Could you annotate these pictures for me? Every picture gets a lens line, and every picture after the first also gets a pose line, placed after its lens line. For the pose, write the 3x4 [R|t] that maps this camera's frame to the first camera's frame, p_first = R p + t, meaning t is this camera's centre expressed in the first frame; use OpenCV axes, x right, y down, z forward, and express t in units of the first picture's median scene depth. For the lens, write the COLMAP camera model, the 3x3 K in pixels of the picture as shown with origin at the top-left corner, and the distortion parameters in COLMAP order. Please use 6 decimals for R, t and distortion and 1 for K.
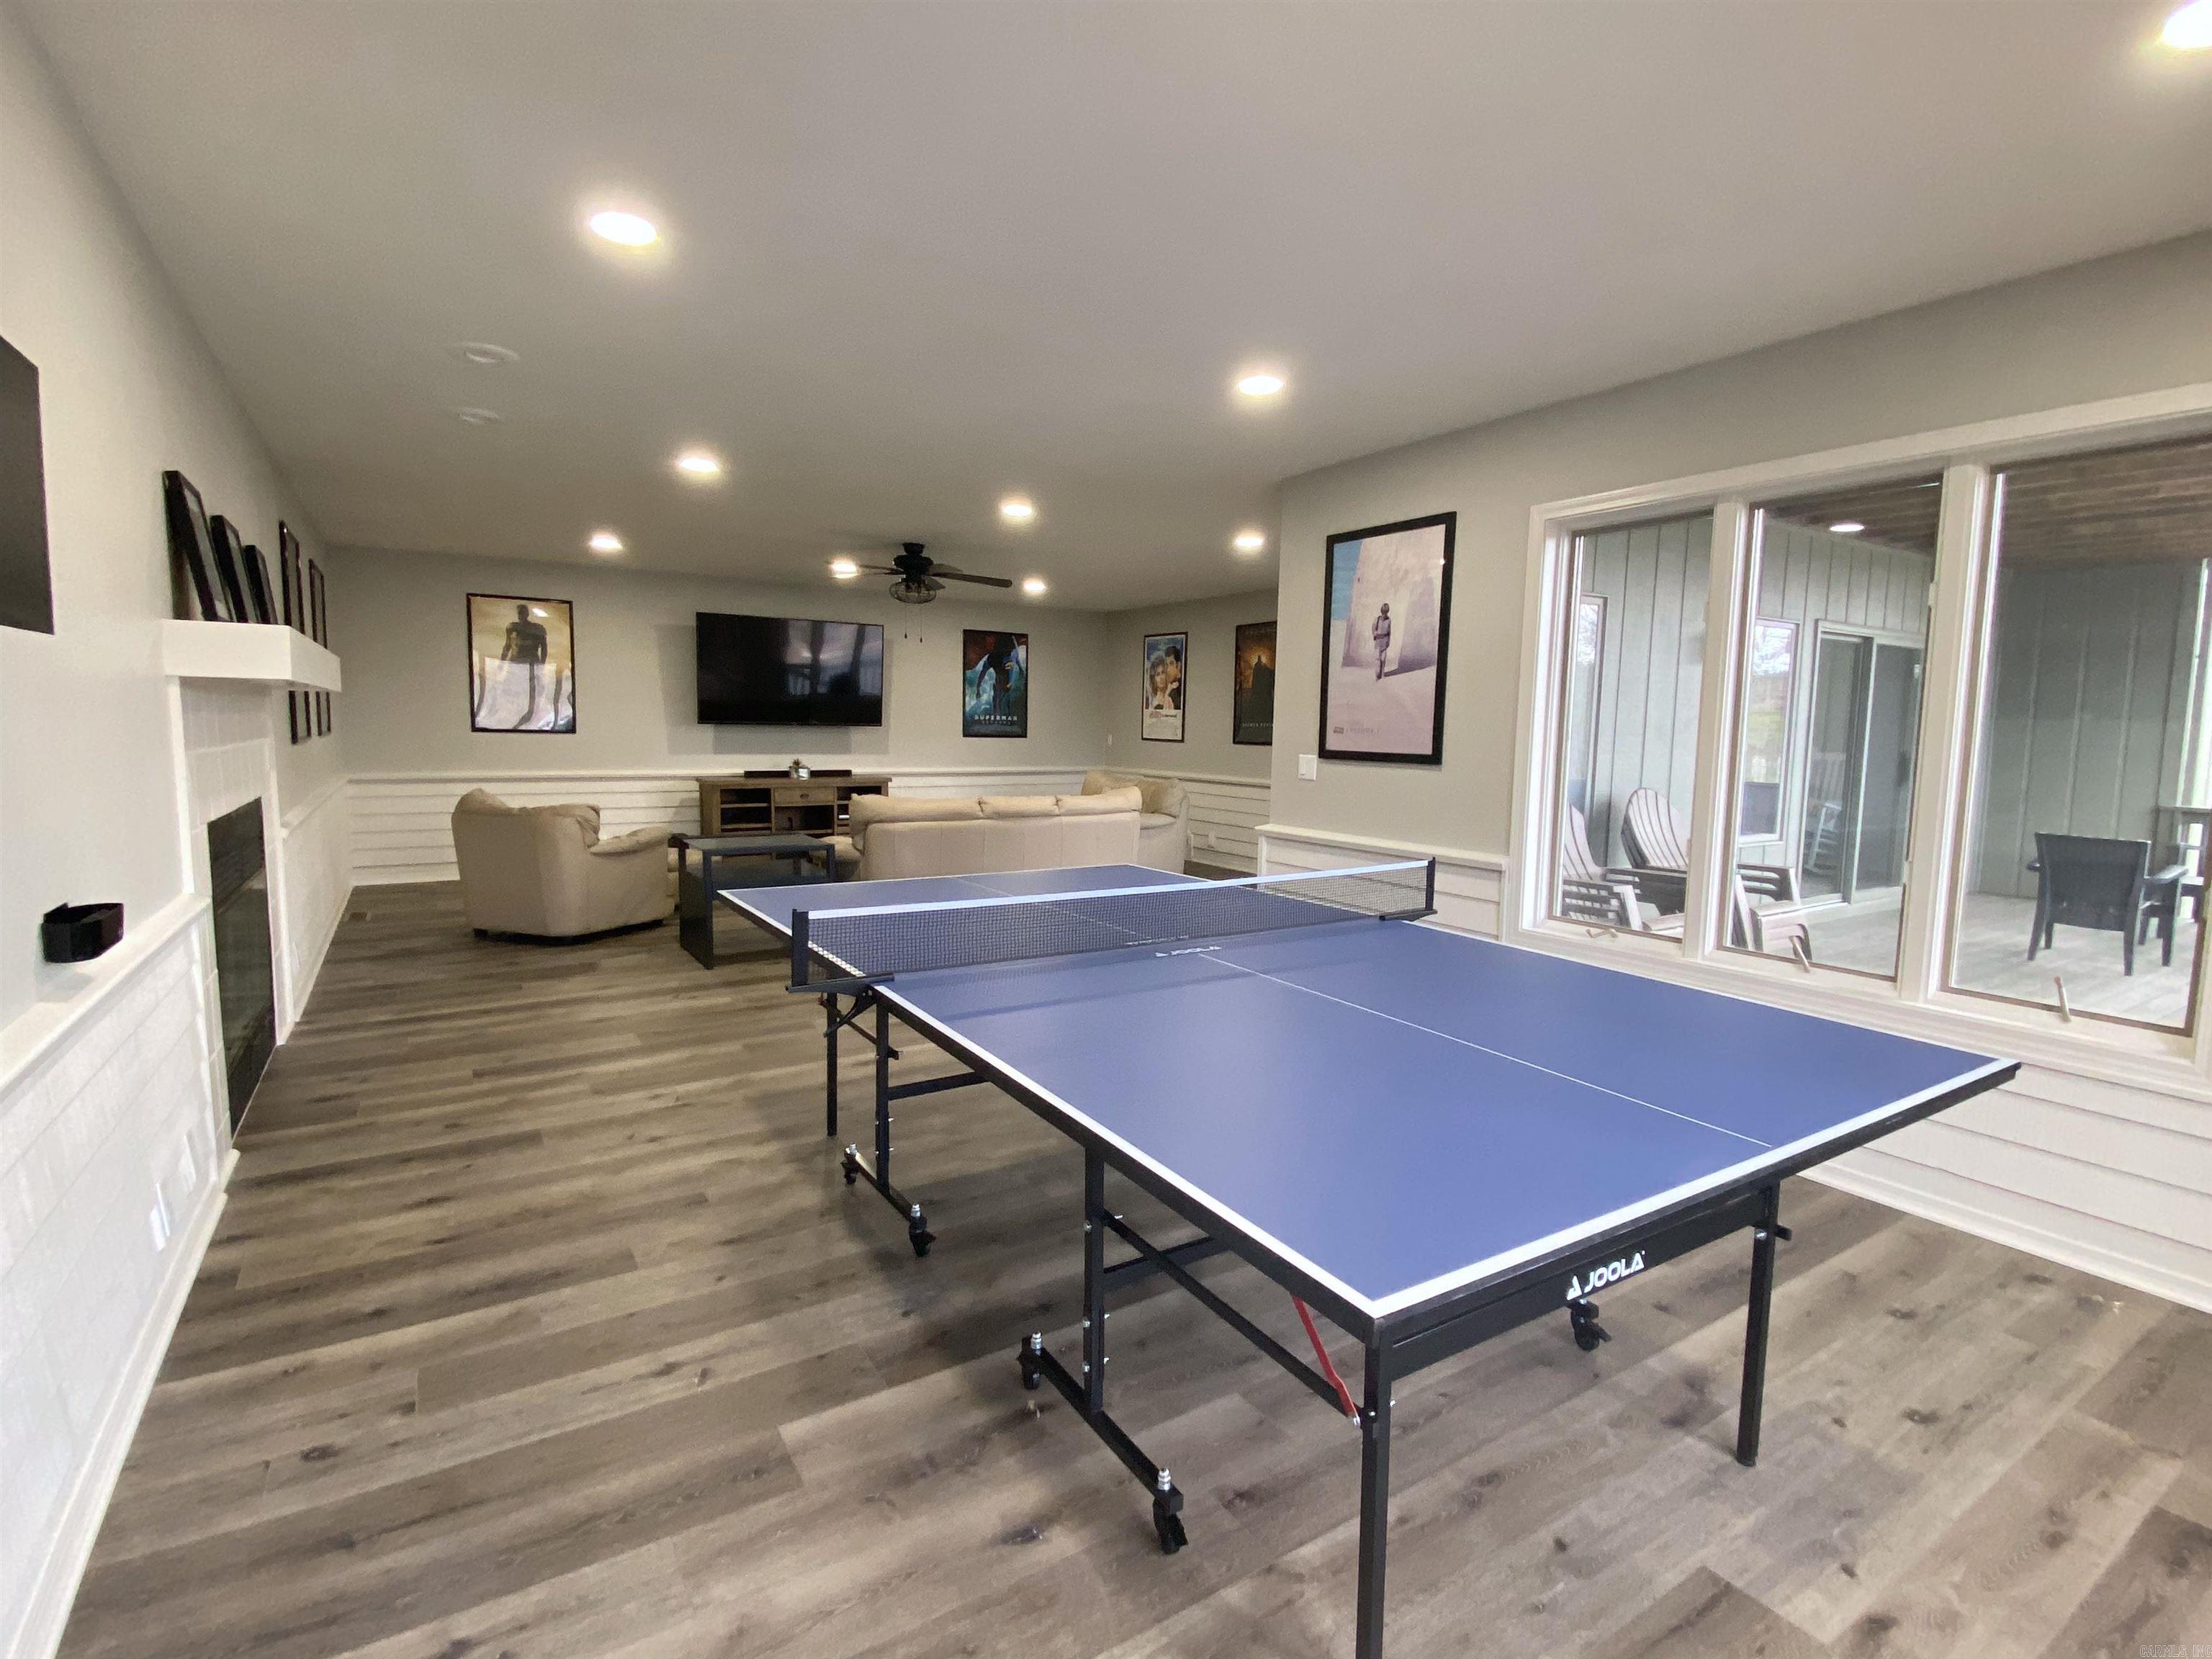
lens RADIAL K [[1055.3, 0, 1106.0], [0, 1055.3, 829.5], [0, 0, 1]] dist [0.027241, -0.023876]
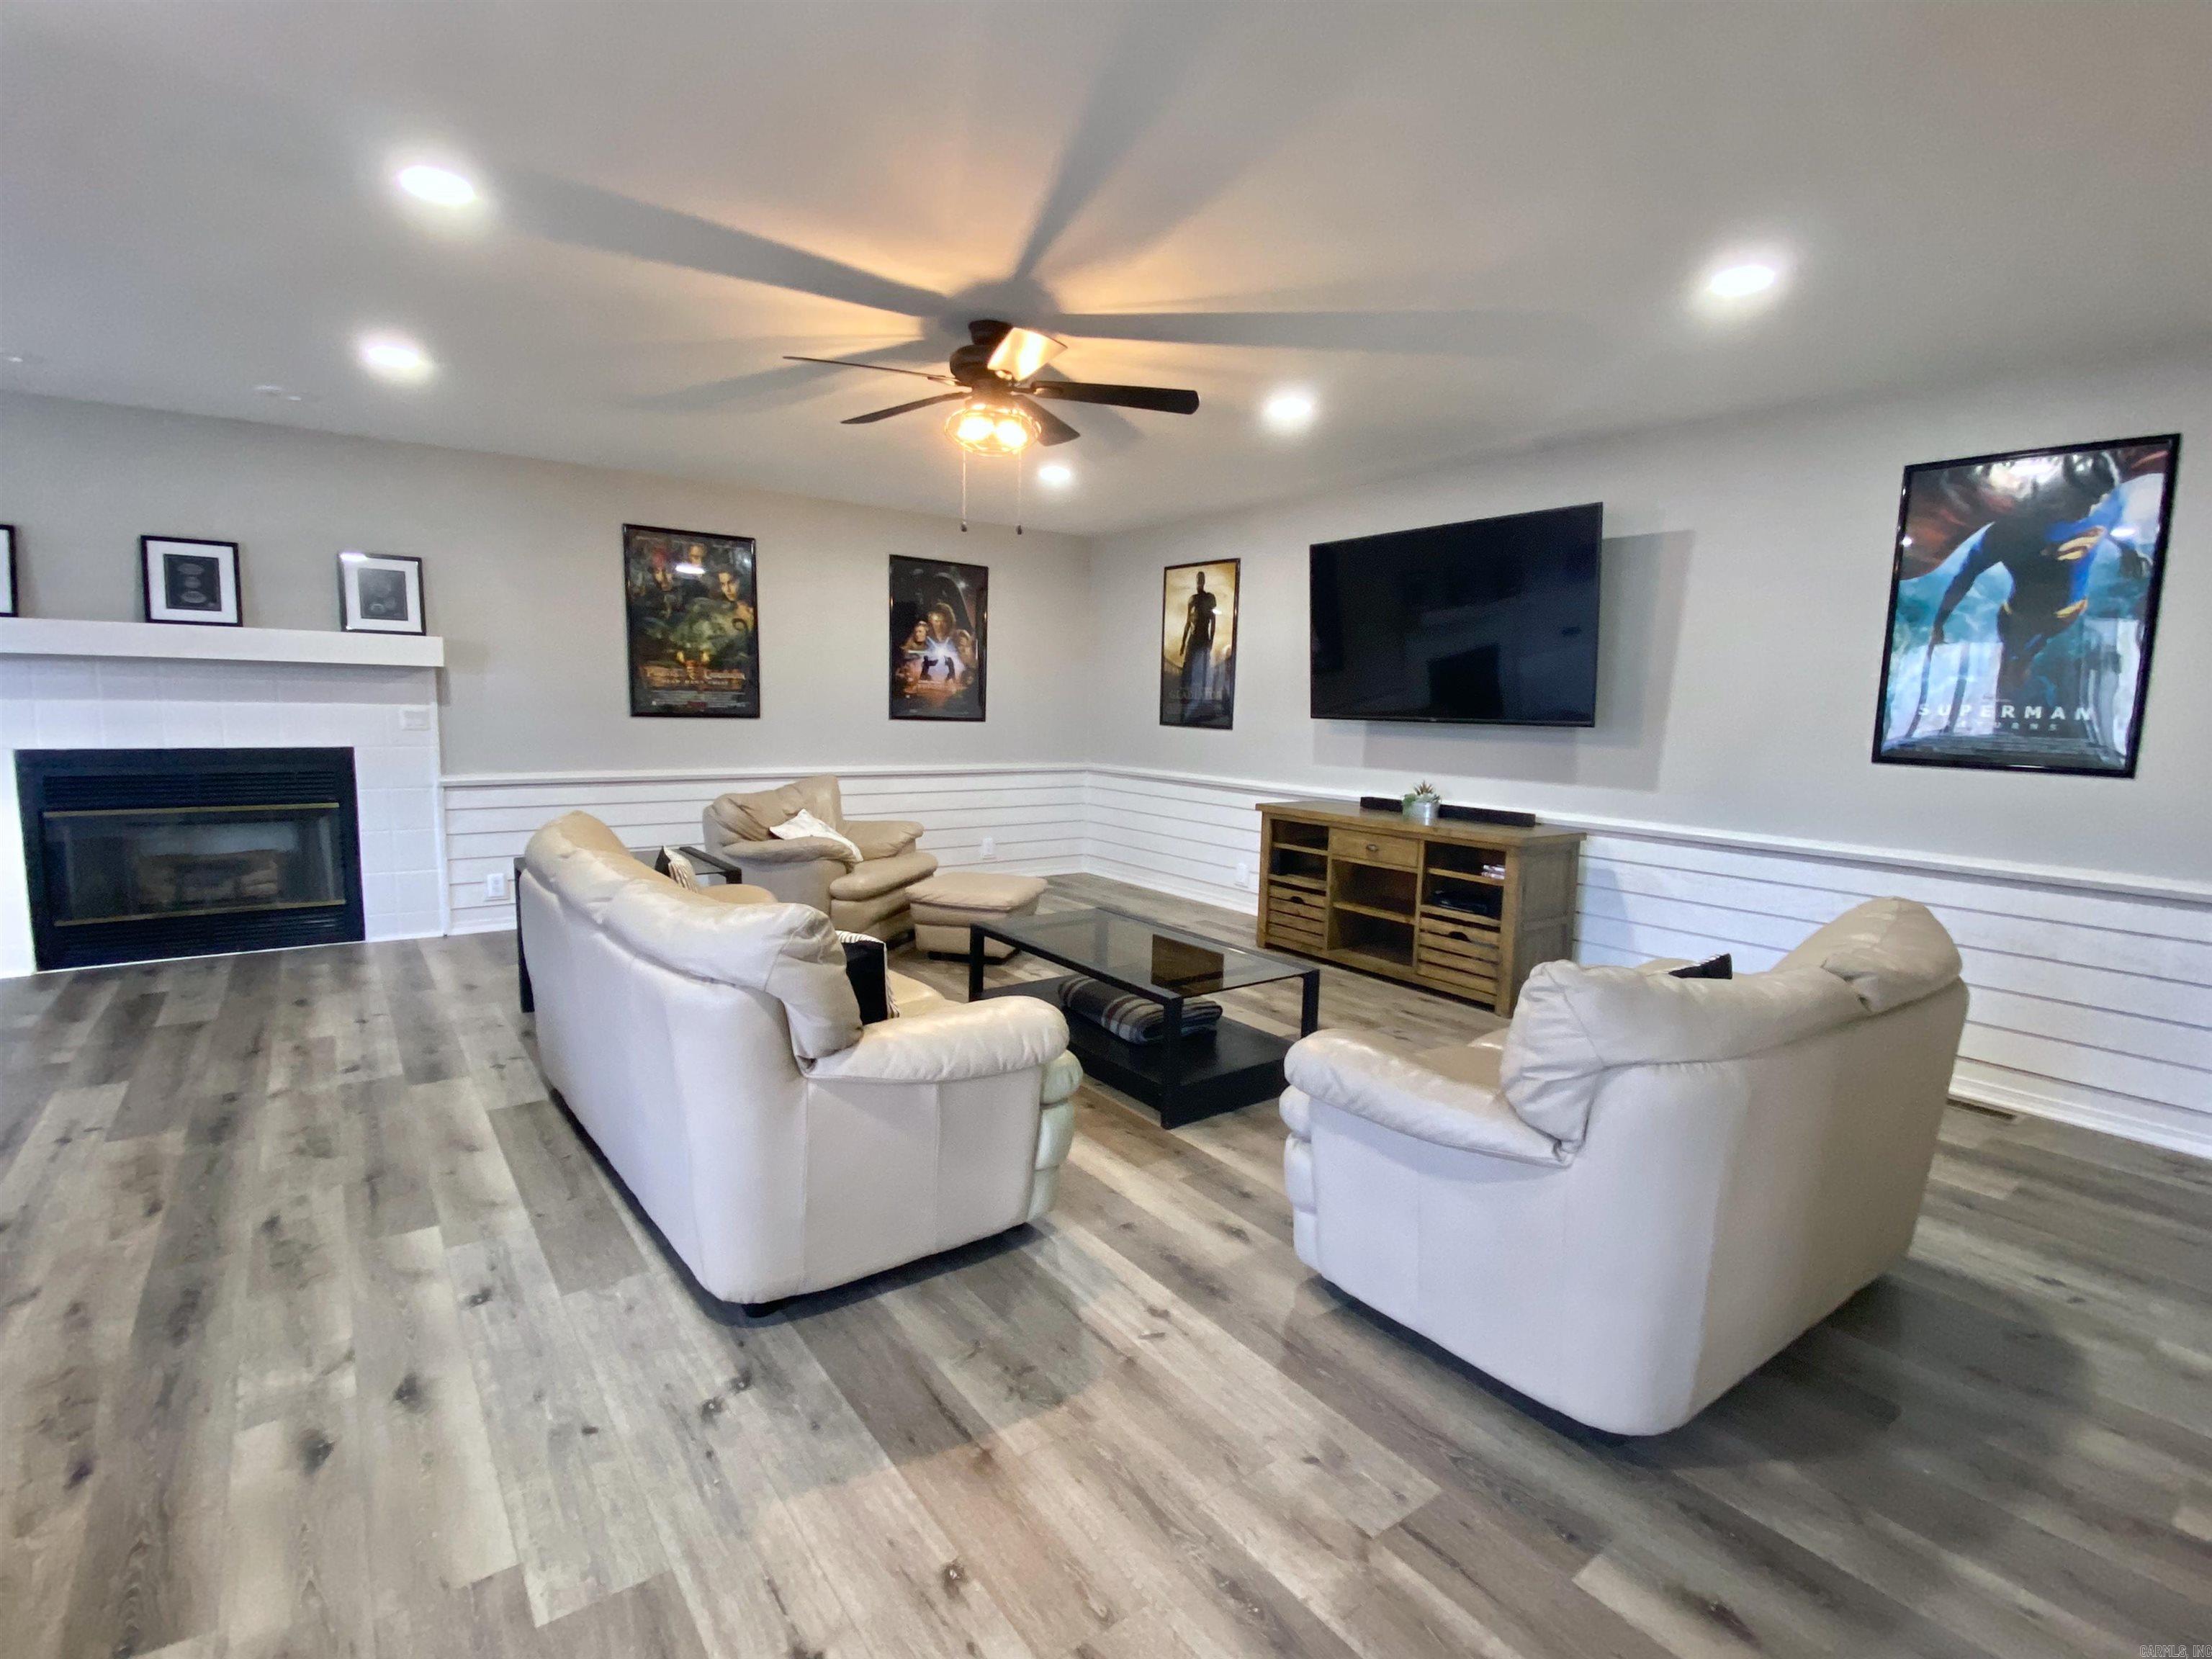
lens RADIAL K [[1055.3, 0, 1106.0], [0, 1055.3, 829.5], [0, 0, 1]] dist [0.027241, -0.023876]
pose [[0.073720, 0.104488, -0.991790, 0.517129], [-0.122477, 0.987916, 0.094976, -0.155672], [0.989730, 0.114470, 0.085627, 1.649014]]
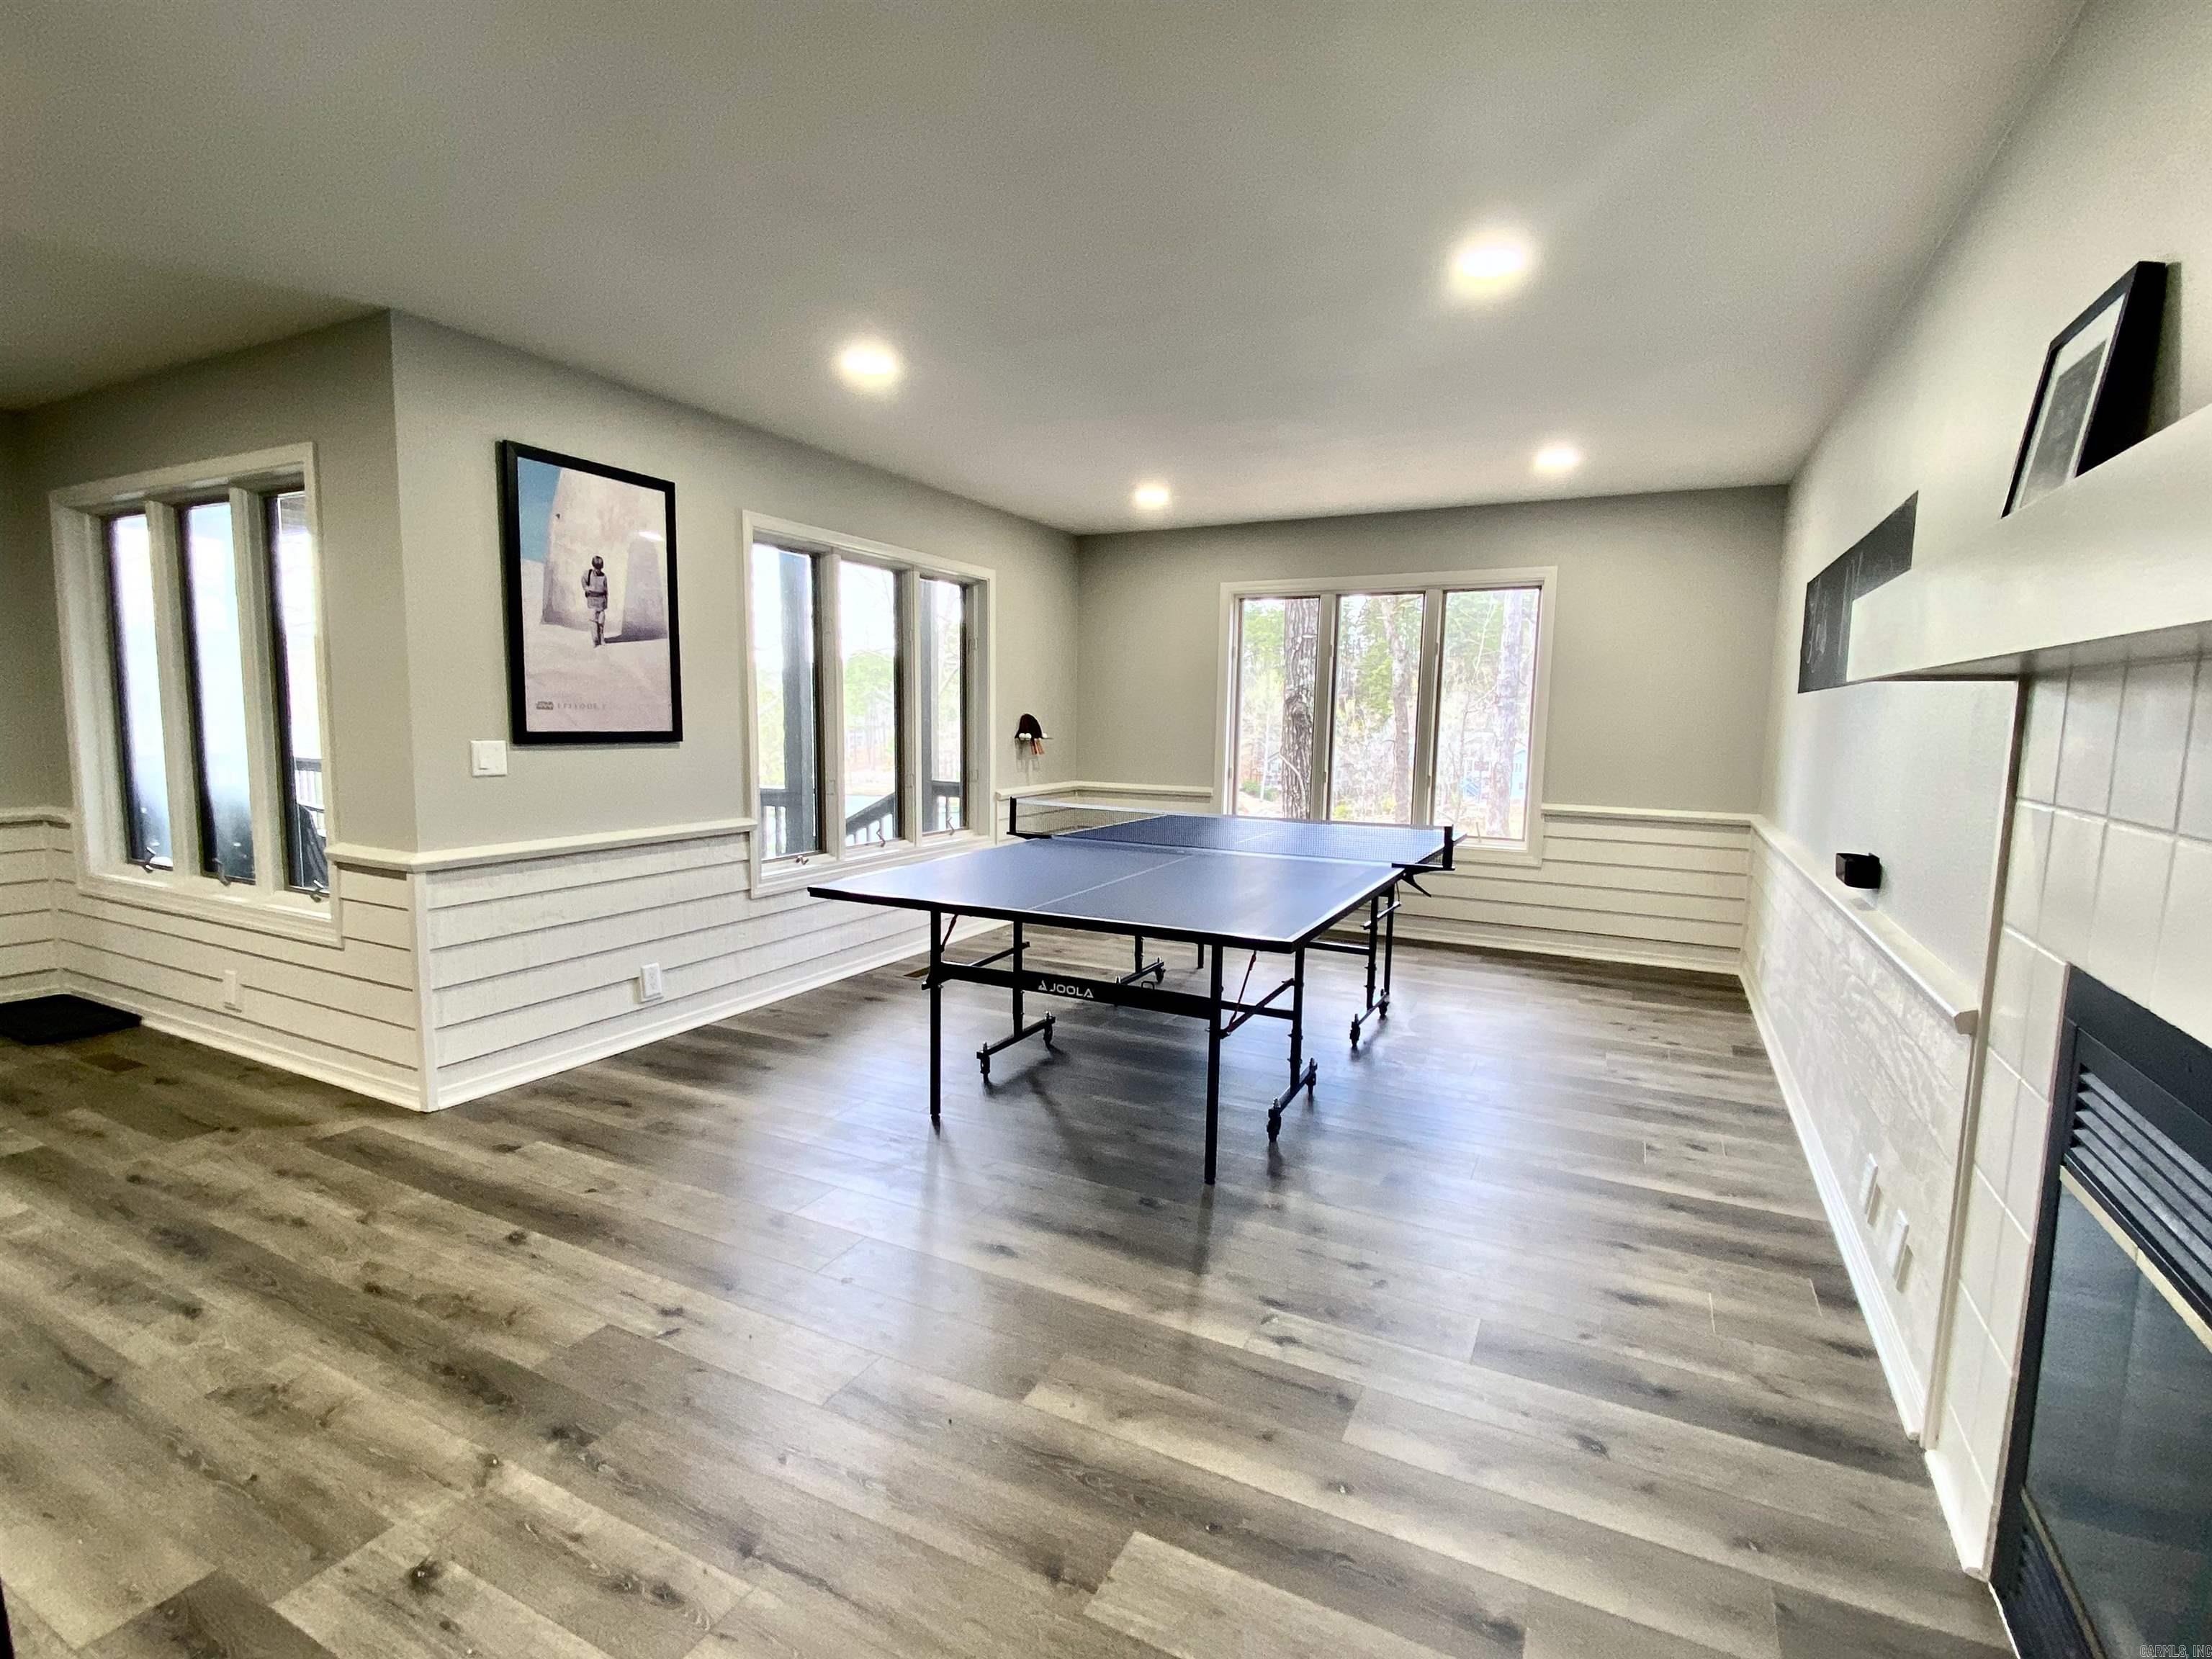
lens RADIAL K [[1055.3, 0, 1106.0], [0, 1055.3, 829.5], [0, 0, 1]] dist [0.027241, -0.023876]
pose [[-0.511598, -0.122799, 0.850405, -0.705477], [0.057191, 0.982673, 0.176304, -0.125858], [-0.857319, 0.138832, -0.495711, 1.113655]]
